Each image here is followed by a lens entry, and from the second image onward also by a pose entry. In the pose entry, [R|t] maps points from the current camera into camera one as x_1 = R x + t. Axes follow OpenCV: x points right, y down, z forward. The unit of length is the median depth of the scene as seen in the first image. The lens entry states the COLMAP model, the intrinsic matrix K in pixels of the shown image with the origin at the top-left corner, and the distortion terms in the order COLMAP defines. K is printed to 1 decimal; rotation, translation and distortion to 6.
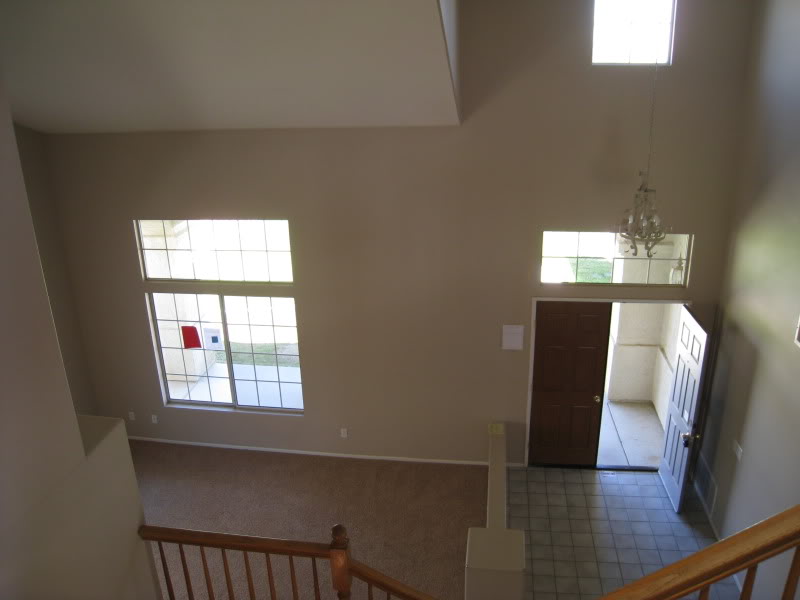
lens RADIAL K [[654.1, 0, 400.0], [0, 654.1, 300.0], [0, 0, 1]] dist [-0.170943, 0.126866]
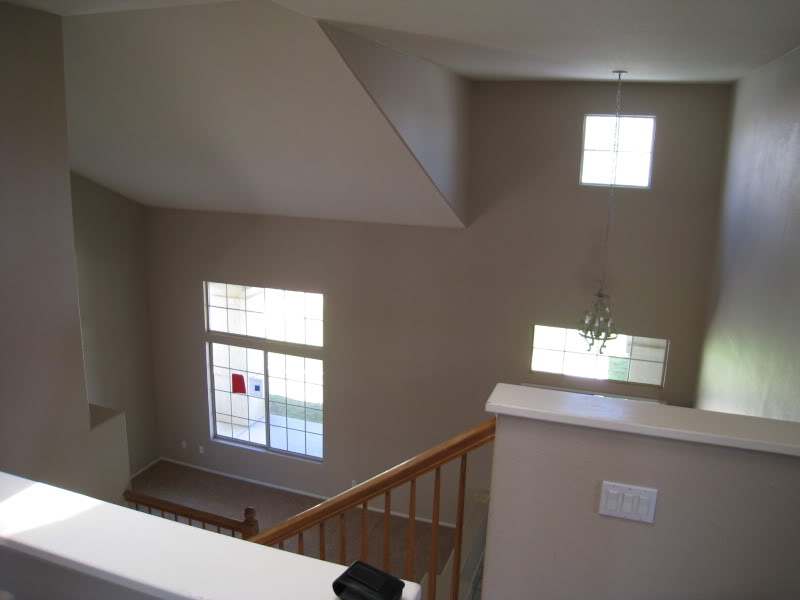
lens RADIAL K [[654.1, 0, 400.0], [0, 654.1, 300.0], [0, 0, 1]] dist [-0.170943, 0.126866]
pose [[0.978657, 0.095929, -0.181737, 0.170931], [-0.118525, 0.985934, -0.117842, 0.010795], [0.167876, 0.136867, 0.976261, -0.135928]]
